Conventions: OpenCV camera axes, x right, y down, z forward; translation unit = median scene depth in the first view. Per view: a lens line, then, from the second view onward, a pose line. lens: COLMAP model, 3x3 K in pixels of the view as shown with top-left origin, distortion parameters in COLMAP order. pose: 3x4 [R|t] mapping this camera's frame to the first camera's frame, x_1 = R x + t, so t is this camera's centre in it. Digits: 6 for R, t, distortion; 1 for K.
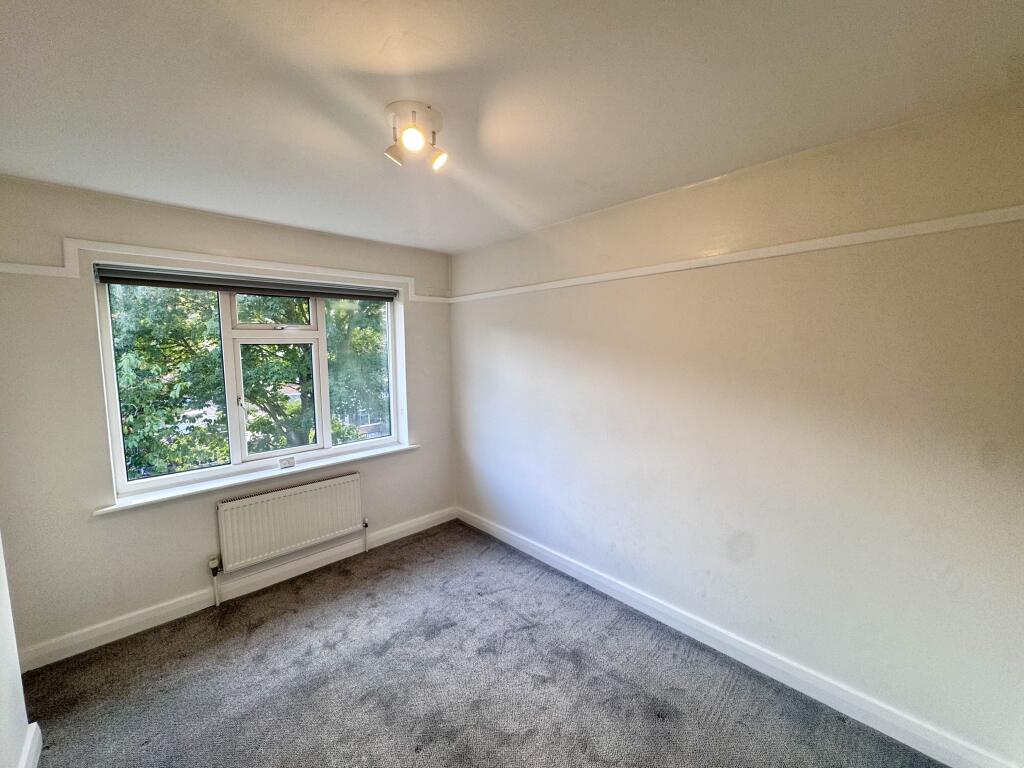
lens RADIAL K [[410.1, 0, 510.6], [0, 410.1, 381.6], [0, 0, 1]] dist [0.000722, 0.000217]
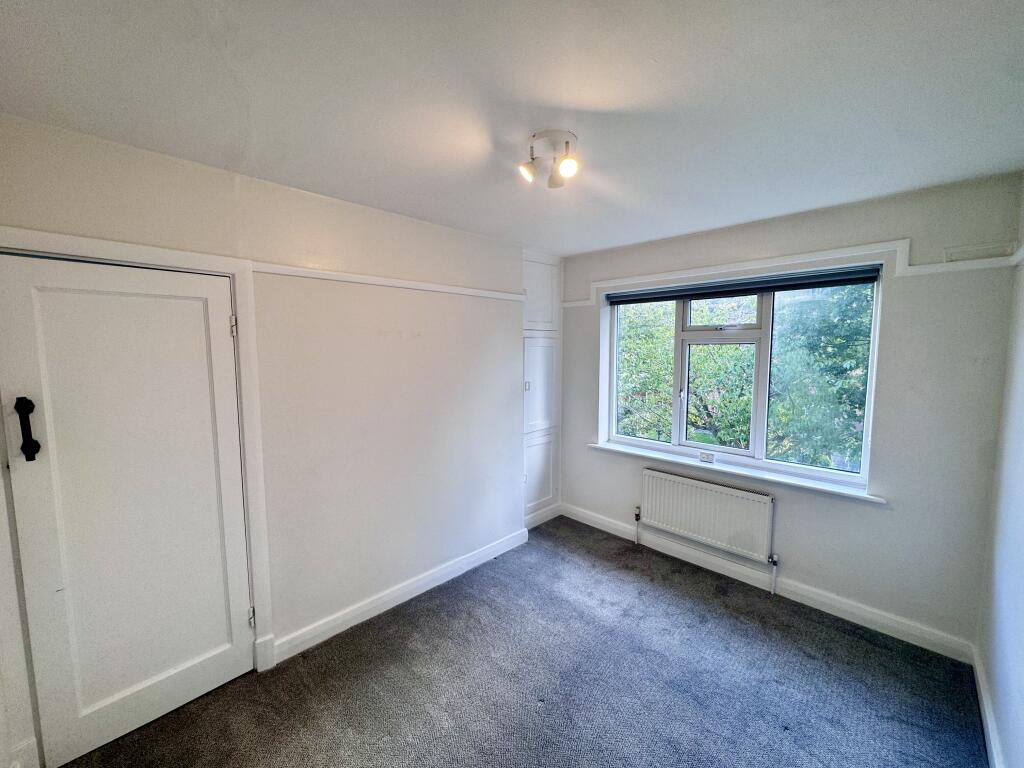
lens RADIAL K [[410.1, 0, 510.6], [0, 410.1, 381.6], [0, 0, 1]] dist [0.000722, 0.000217]
pose [[0.028843, 0.095405, -0.995021, 0.453736], [-0.087385, 0.991864, 0.092570, -0.046184], [0.995757, 0.084280, 0.036945, 0.438780]]
